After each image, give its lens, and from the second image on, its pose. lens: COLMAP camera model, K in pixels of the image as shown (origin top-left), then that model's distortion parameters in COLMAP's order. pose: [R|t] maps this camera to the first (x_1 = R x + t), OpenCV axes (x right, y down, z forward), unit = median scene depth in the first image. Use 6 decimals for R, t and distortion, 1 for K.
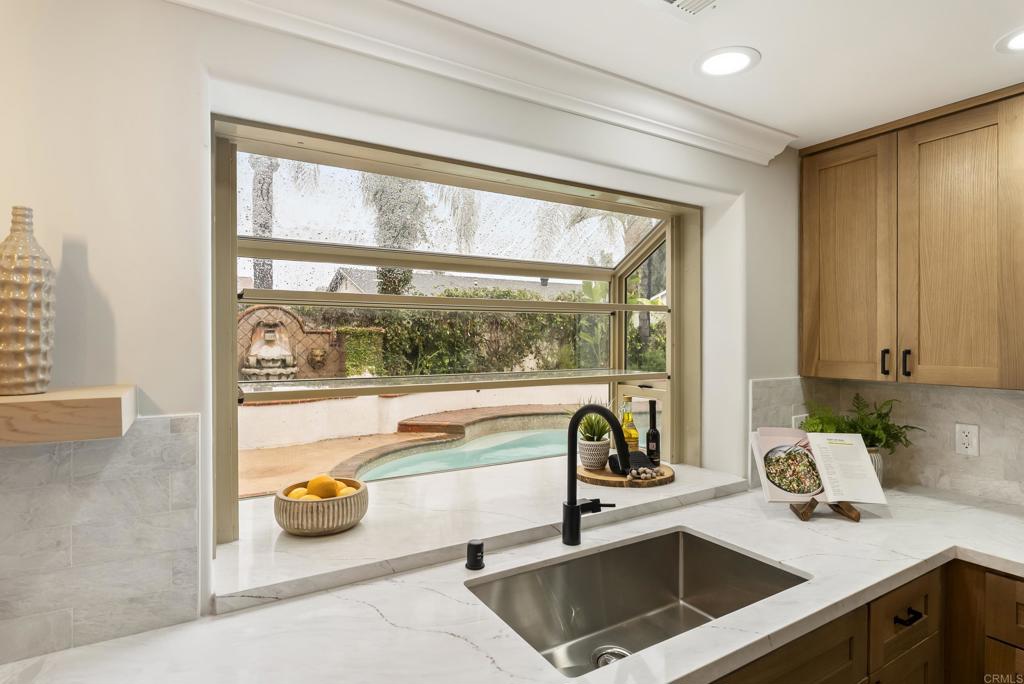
lens RADIAL K [[533.4, 0, 515.7], [0, 533.4, 340.5], [0, 0, 1]] dist [-0.004442, -0.000031]
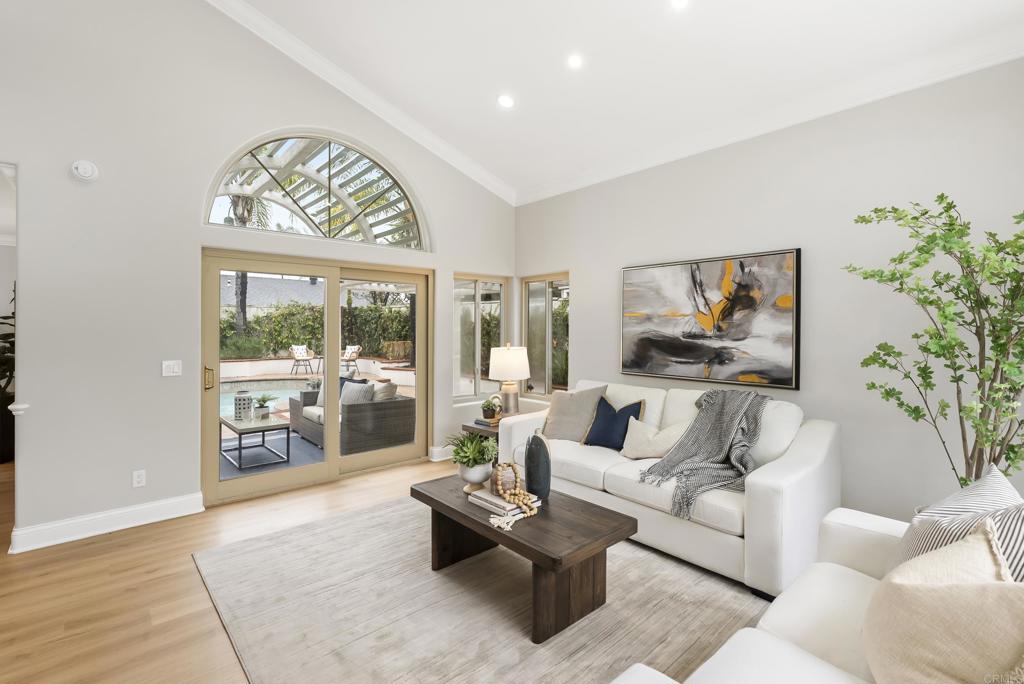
lens RADIAL K [[462.9, 0, 510.8], [0, 462.9, 332.0], [0, 0, 1]] dist [-0.001392, -0.000226]
pose [[0.985249, -0.000688, 0.171125, 1.044097], [0.001046, 0.999997, -0.002001, 0.014390], [-0.171123, 0.002151, 0.985247, -0.264772]]
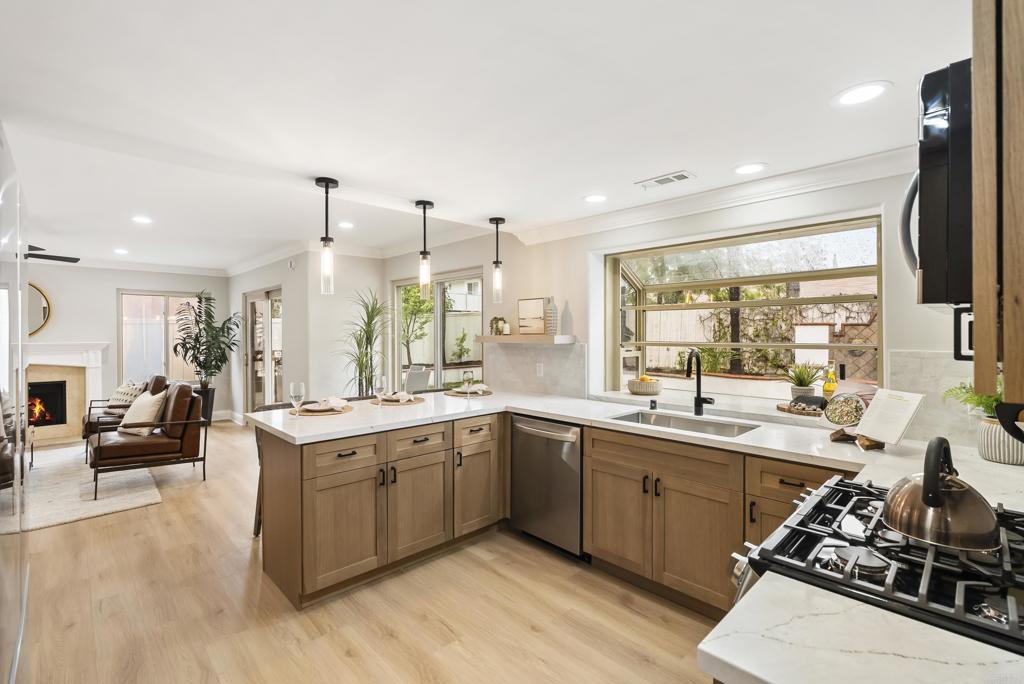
lens RADIAL K [[464.7, 0, 514.4], [0, 464.7, 333.2], [0, 0, 1]] dist [-0.001719, -0.000039]
pose [[0.221962, -0.001960, -0.975053, 0.322863], [-0.004395, 0.999986, -0.003010, 0.010015], [0.975045, 0.004954, 0.221950, -0.027104]]
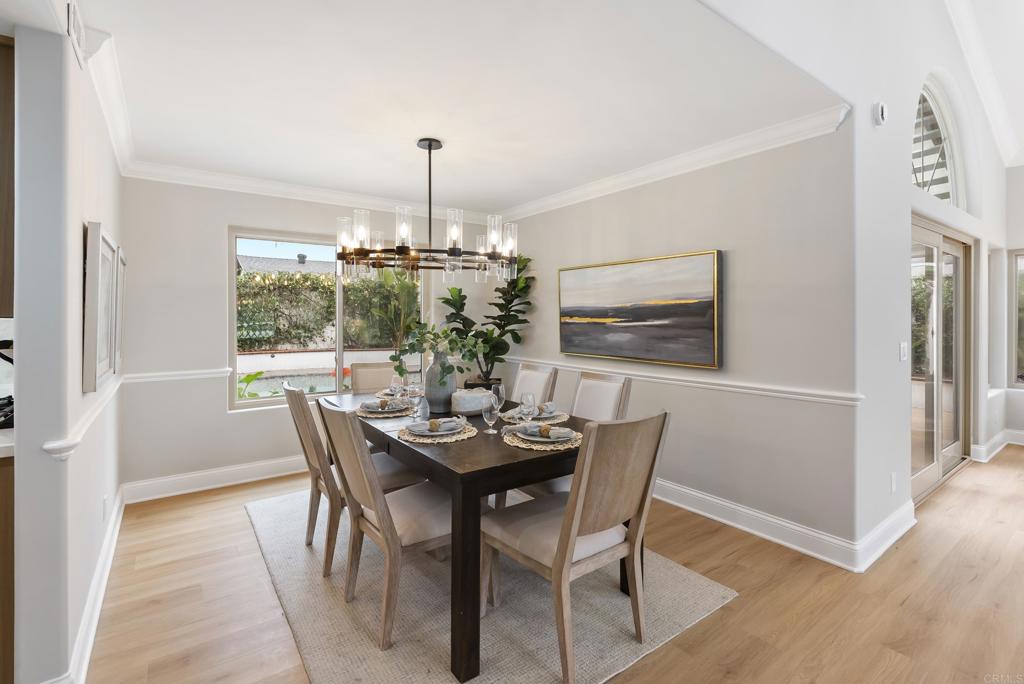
lens RADIAL K [[474.1, 0, 513.9], [0, 474.1, 320.4], [0, 0, 1]] dist [-0.001460, -0.000297]
pose [[0.997248, -0.005998, 0.073892, 0.504704], [0.005999, 0.999982, 0.000213, 0.020952], [-0.073892, 0.000231, 0.997266, -0.138651]]
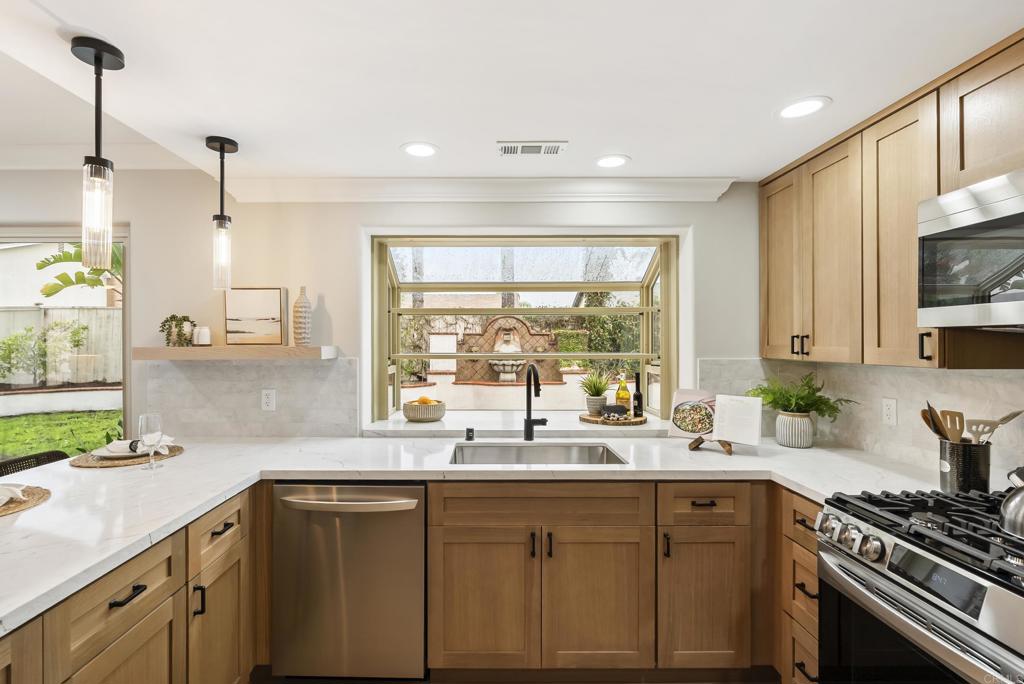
lens RADIAL K [[475.0, 0, 489.3], [0, 475.0, 341.5], [0, 0, 1]] dist [-0.002320, 0.000205]
pose [[0.852120, -0.001892, -0.523343, 0.153177], [-0.000875, 0.999987, -0.005040, 0.008991], [0.523346, 0.004753, 0.852107, -0.083946]]
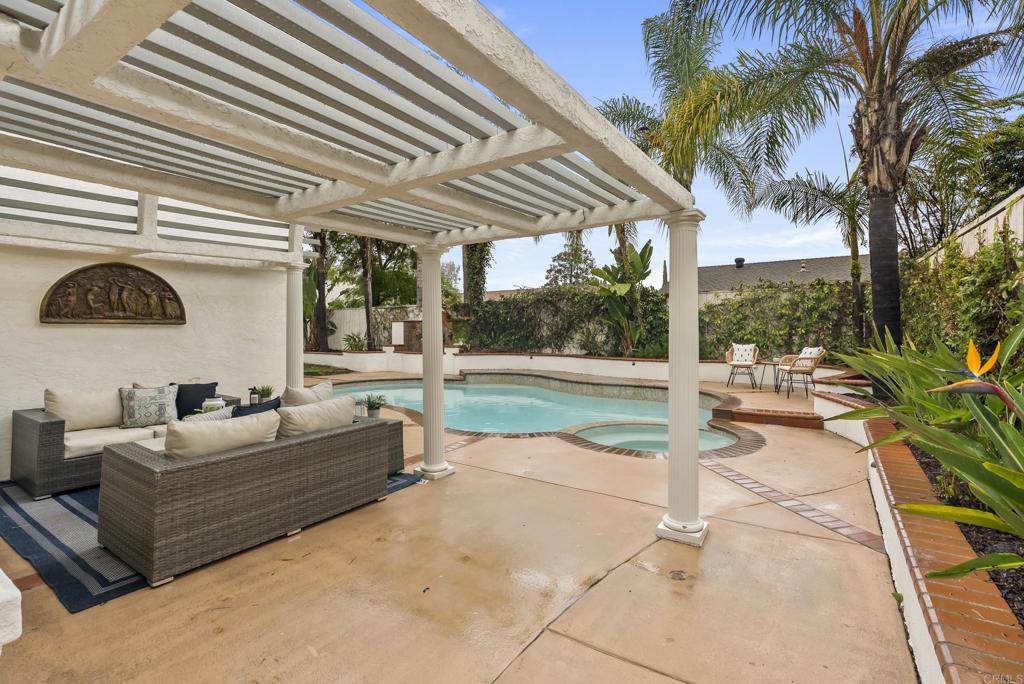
lens RADIAL K [[474.1, 0, 513.9], [0, 474.1, 320.4], [0, 0, 1]] dist [-0.001460, -0.000297]
pose [[0.412163, -0.021418, -0.910859, 1.410534], [0.001998, 0.999742, -0.022604, 0.025857], [0.911108, 0.007497, 0.412099, 0.531467]]
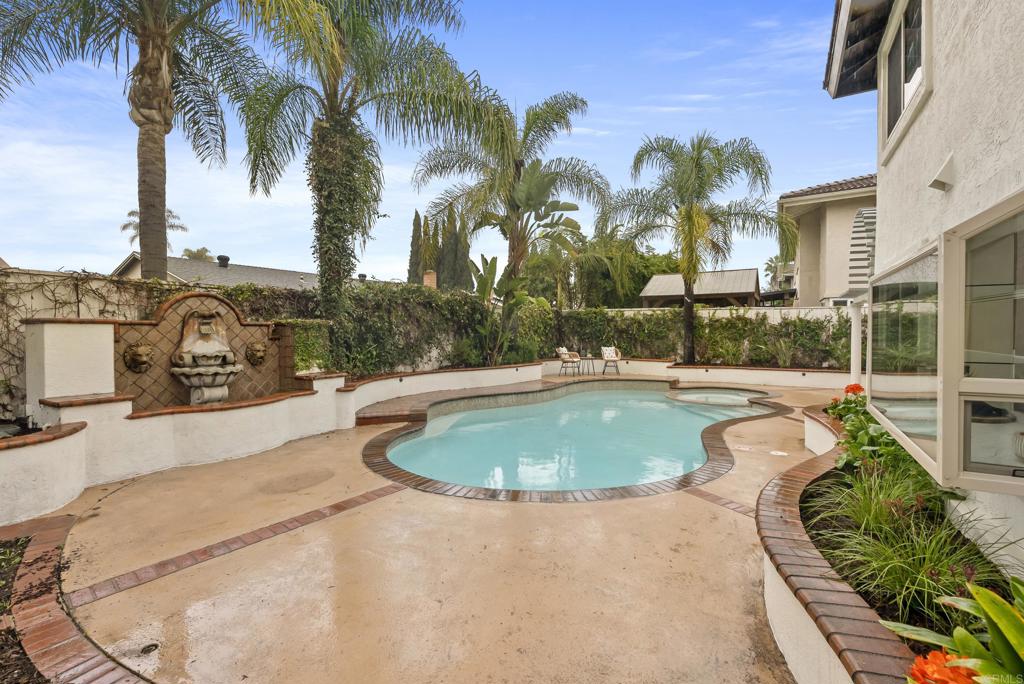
lens RADIAL K [[459.4, 0, 512.0], [0, 459.4, 342.0], [0, 0, 1]] dist [-0.001473, -0.000160]
pose [[0.885343, -0.017210, 0.464621, -0.378550], [0.007902, 0.999727, 0.021972, 0.000253], [-0.464872, -0.015781, 0.885237, 0.121875]]
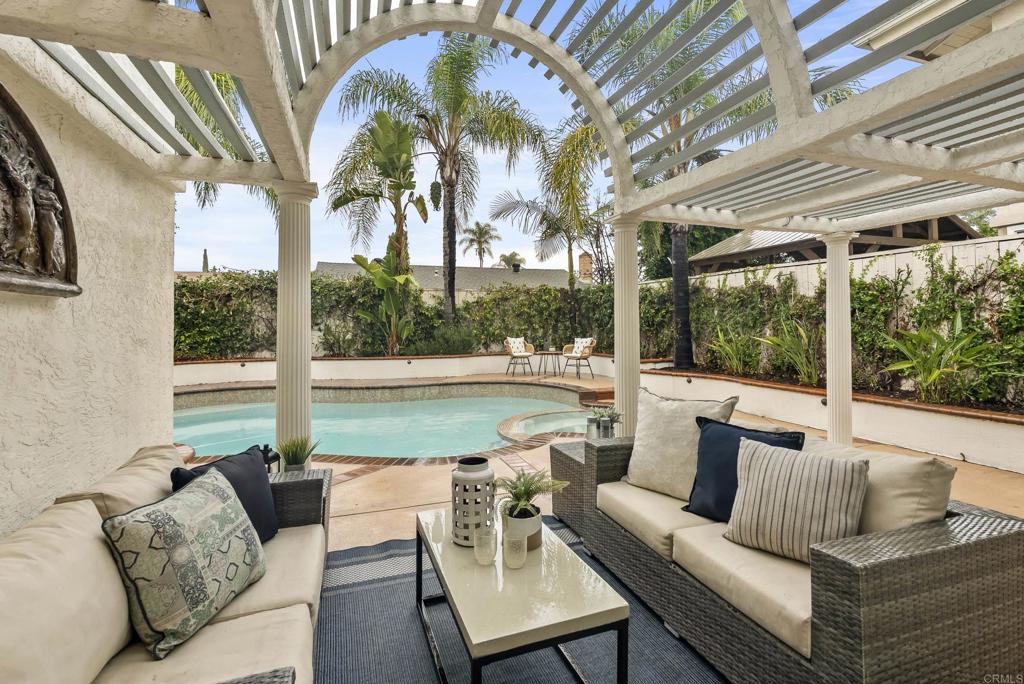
lens RADIAL K [[481.8, 0, 522.5], [0, 481.8, 313.5], [0, 0, 1]] dist [-0.000810, -0.000101]
pose [[0.980155, -0.016219, -0.197569, 0.859830], [0.010584, 0.999508, -0.029542, 0.031712], [0.197951, 0.026865, 0.979844, 0.204846]]
